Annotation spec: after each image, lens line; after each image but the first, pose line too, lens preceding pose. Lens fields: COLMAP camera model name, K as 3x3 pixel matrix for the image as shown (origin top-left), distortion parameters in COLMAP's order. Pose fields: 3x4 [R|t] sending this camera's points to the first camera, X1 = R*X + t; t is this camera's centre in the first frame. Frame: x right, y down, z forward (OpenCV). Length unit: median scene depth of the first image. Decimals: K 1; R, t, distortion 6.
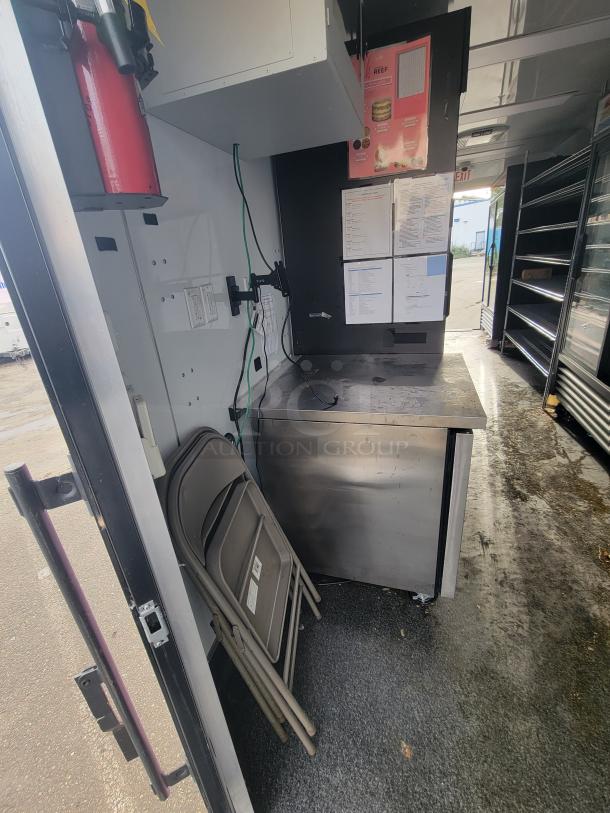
lens RADIAL K [[354.0, 0, 295.9], [0, 354.0, 406.8], [0, 0, 1]] dist [-0.005551, 0.000325]
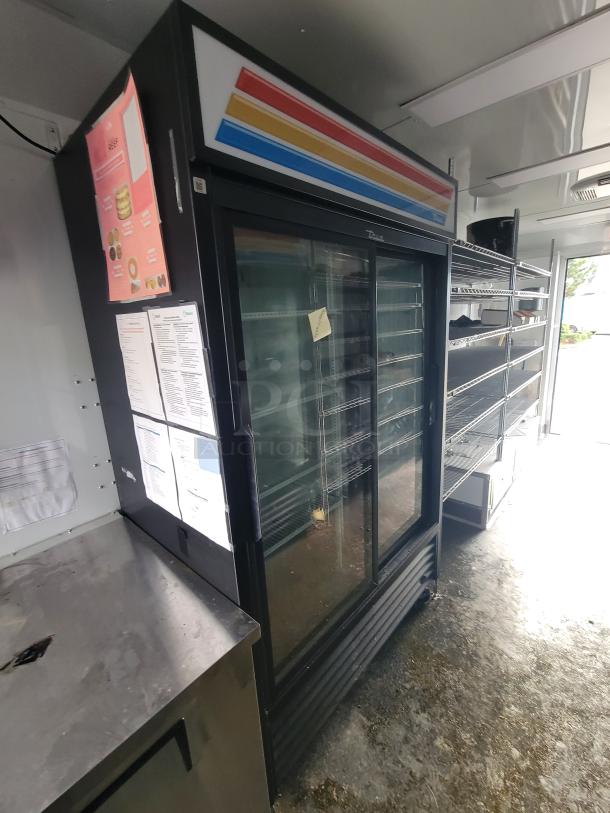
lens RADIAL K [[354.0, 0, 295.9], [0, 354.0, 406.8], [0, 0, 1]] dist [-0.005551, 0.000325]
pose [[0.905262, 0.137243, -0.402075, 0.399641], [-0.185367, 0.979147, -0.083131, -0.249307], [0.382281, 0.149787, 0.911825, 0.303959]]
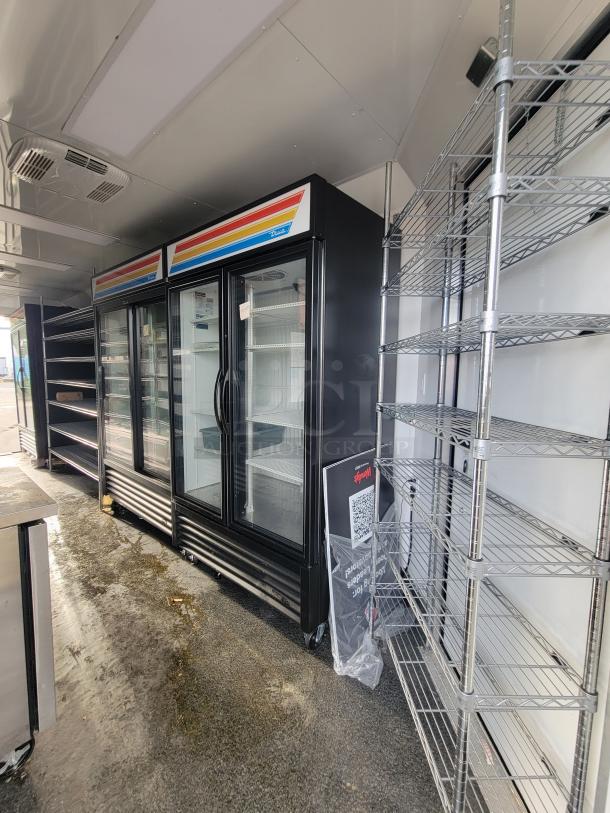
lens RADIAL K [[354.0, 0, 295.9], [0, 354.0, 406.8], [0, 0, 1]] dist [-0.005551, 0.000325]
pose [[0.416262, 0.012703, 0.909156, -0.057610], [0.297235, 0.943065, -0.149267, 0.050916], [-0.859289, 0.332367, 0.388787, -0.062752]]
